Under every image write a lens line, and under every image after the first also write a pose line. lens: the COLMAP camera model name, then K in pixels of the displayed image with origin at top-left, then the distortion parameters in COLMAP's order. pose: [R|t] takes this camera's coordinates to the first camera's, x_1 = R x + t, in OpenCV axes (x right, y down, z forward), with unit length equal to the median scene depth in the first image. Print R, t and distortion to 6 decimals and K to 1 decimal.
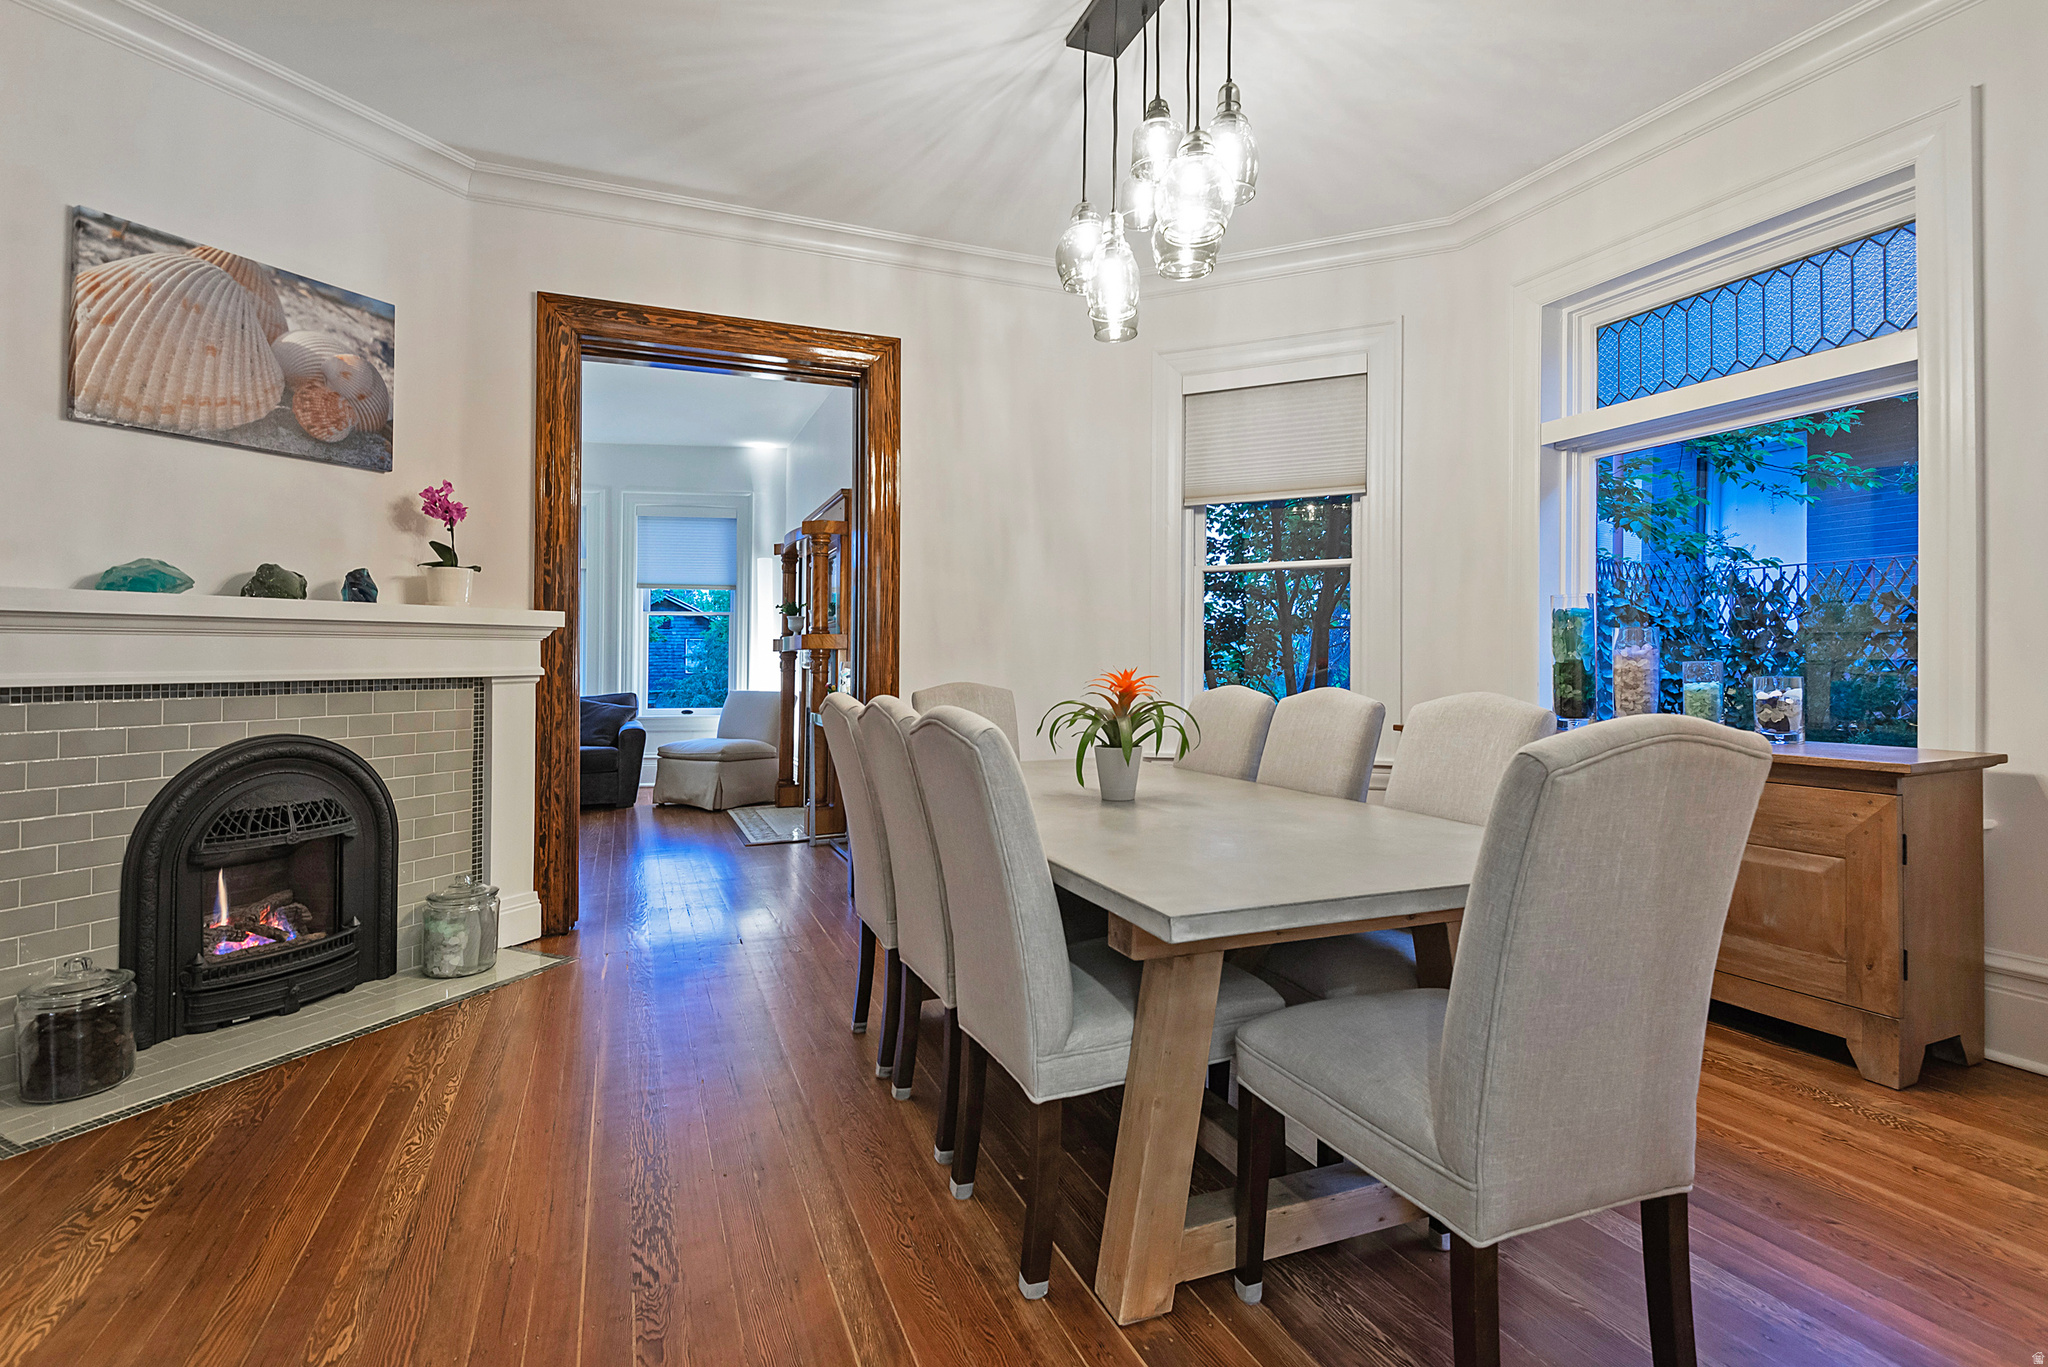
lens RADIAL K [[1003.0, 0, 1034.1], [0, 1003.0, 673.8], [0, 0, 1]] dist [0.043948, -0.000004]
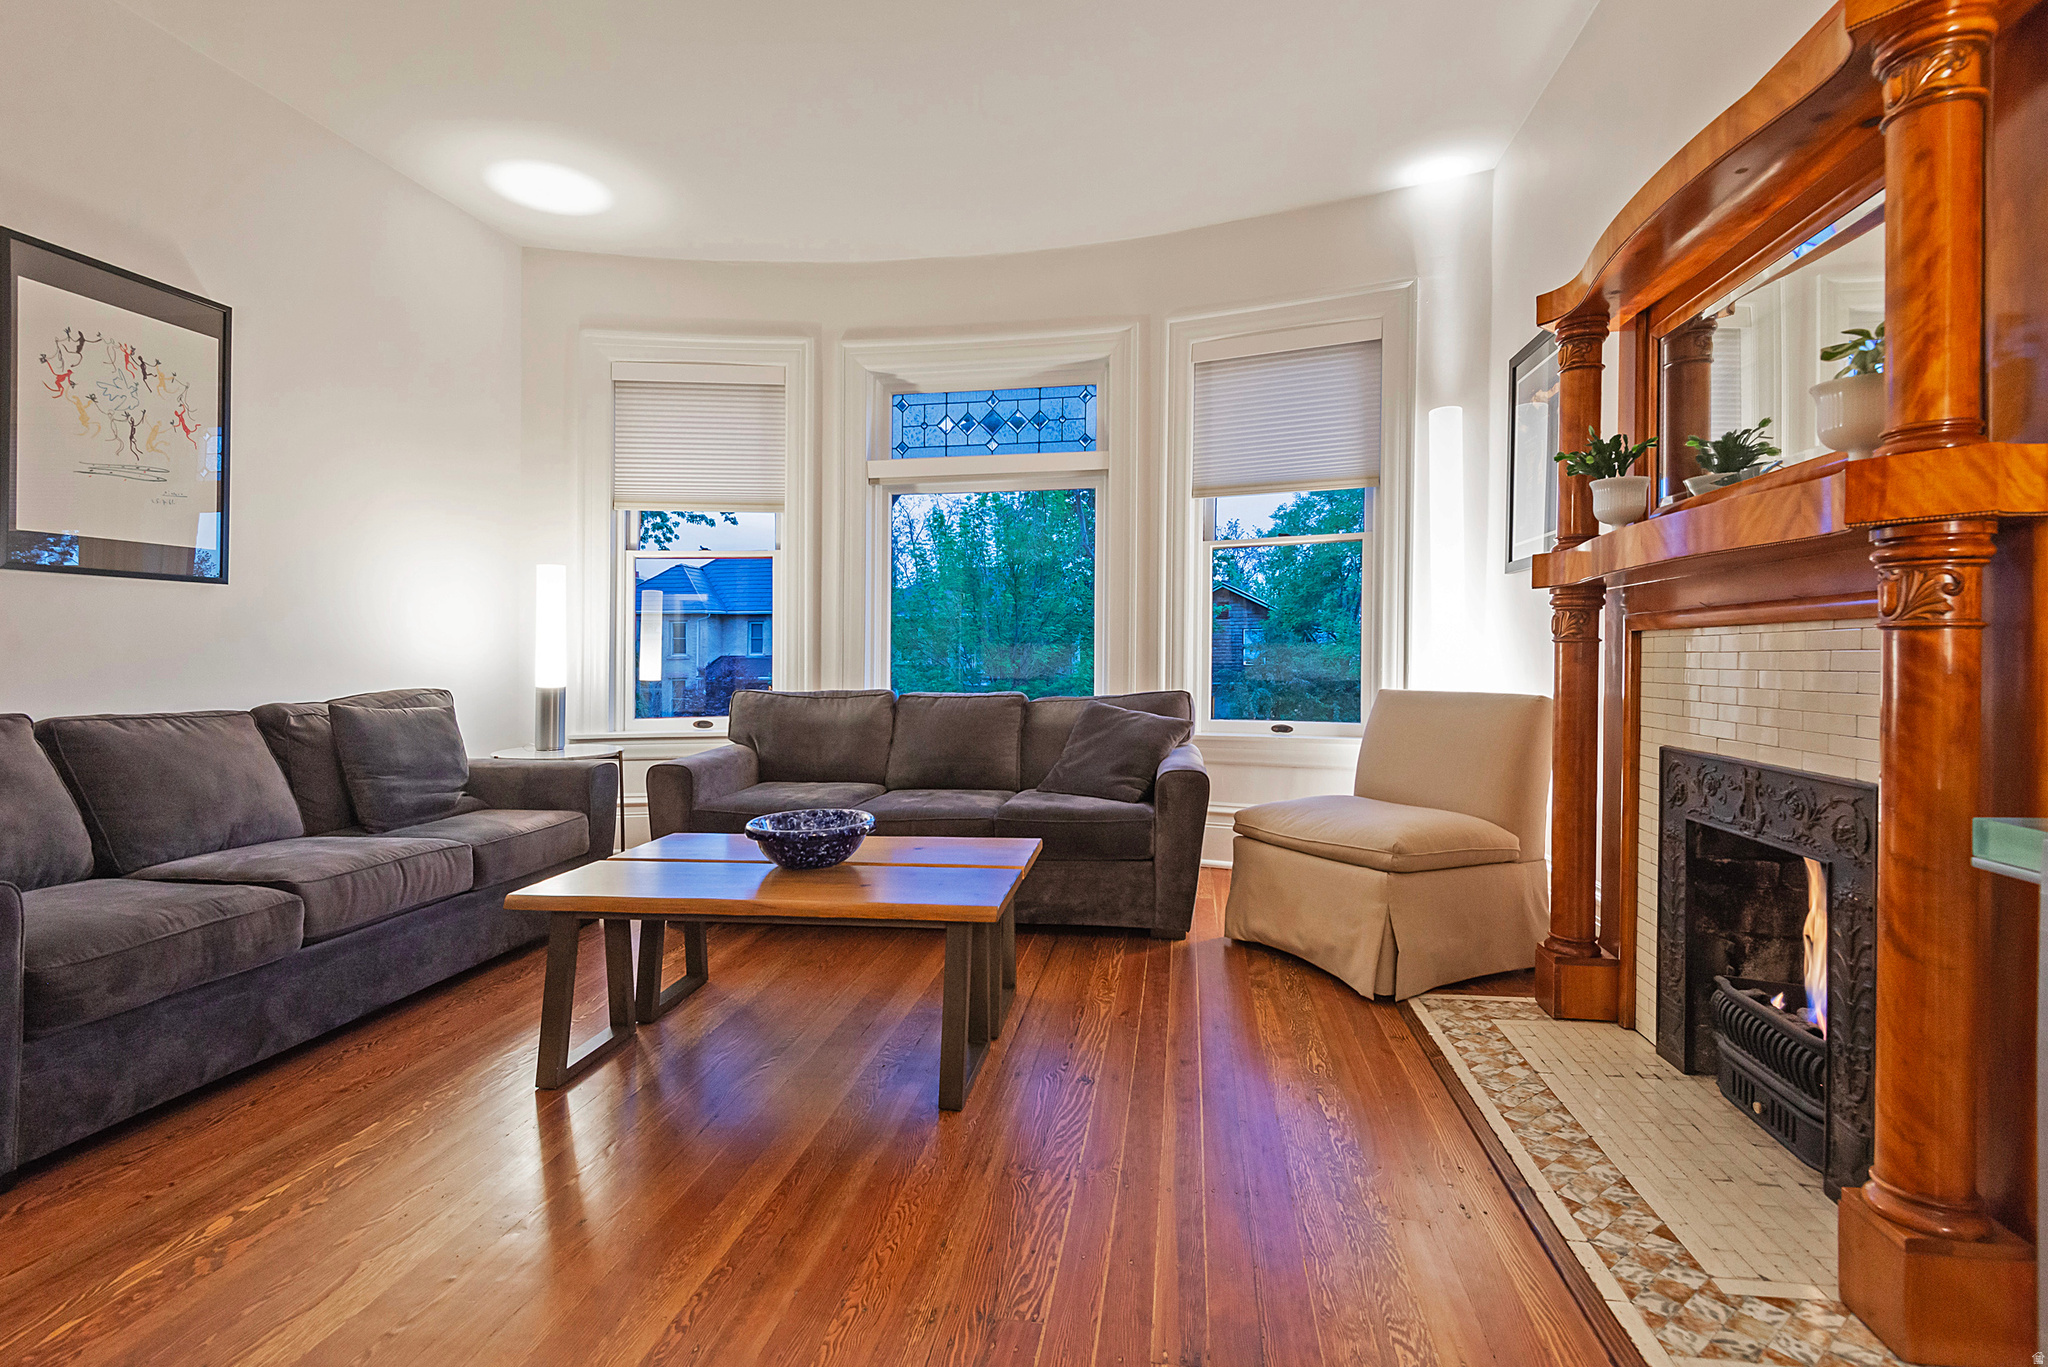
lens RADIAL K [[1013.2, 0, 1009.4], [0, 1013.2, 667.0], [0, 0, 1]] dist [0.032880, -0.025318]
pose [[0.850068, -0.001531, -0.526670, -0.218293], [0.001423, 0.999999, -0.000610, 0.006931], [0.526670, -0.000231, 0.850070, 0.559223]]
